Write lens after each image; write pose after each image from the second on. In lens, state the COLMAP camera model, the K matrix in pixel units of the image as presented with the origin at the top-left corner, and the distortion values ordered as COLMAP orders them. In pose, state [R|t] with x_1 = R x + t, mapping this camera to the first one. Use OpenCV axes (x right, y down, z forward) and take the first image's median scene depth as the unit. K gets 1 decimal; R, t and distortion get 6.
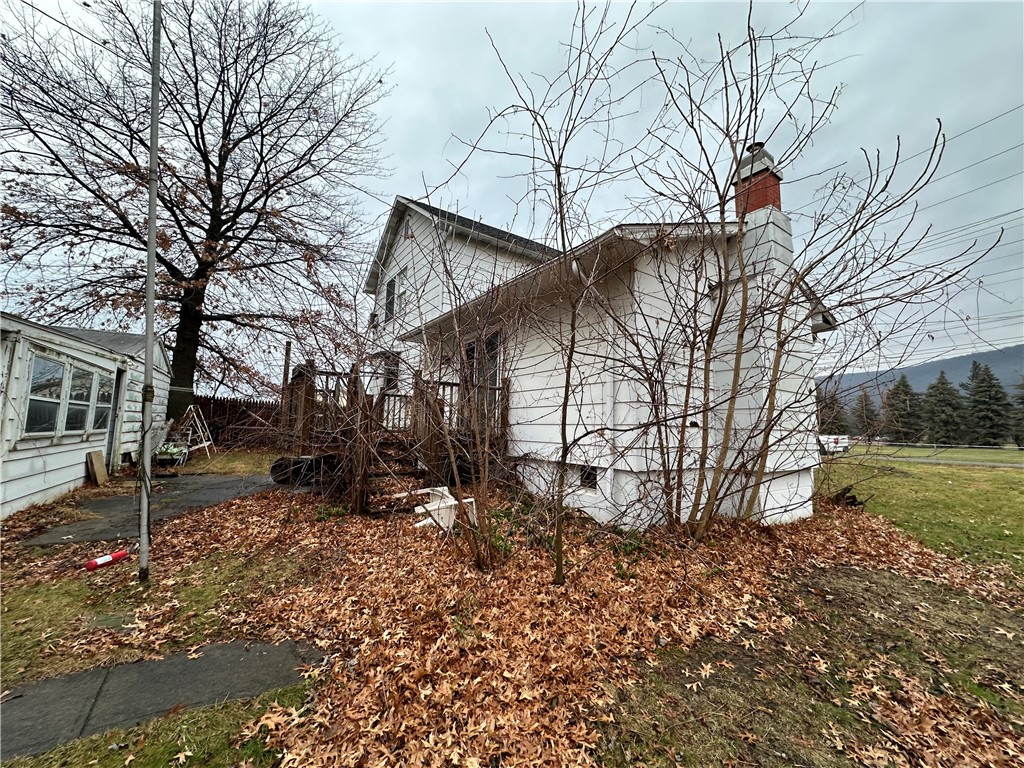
lens RADIAL K [[408.8, 0, 510.4], [0, 408.8, 383.4], [0, 0, 1]] dist [0.002417, -0.000869]
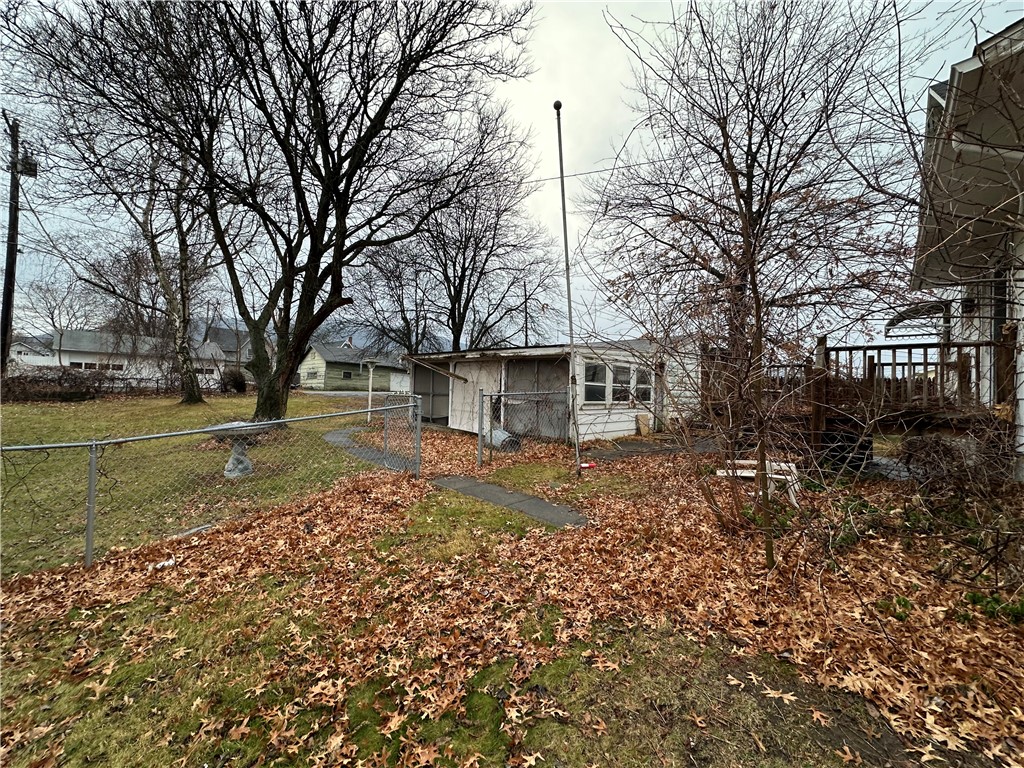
lens RADIAL K [[408.8, 0, 509.6], [0, 408.8, 383.2], [0, 0, 1]] dist [0.002417, -0.000869]
pose [[0.226501, -0.030738, -0.973526, 0.635823], [0.082518, 0.996514, -0.012265, 0.026898], [0.970509, -0.077555, 0.228248, 0.184076]]
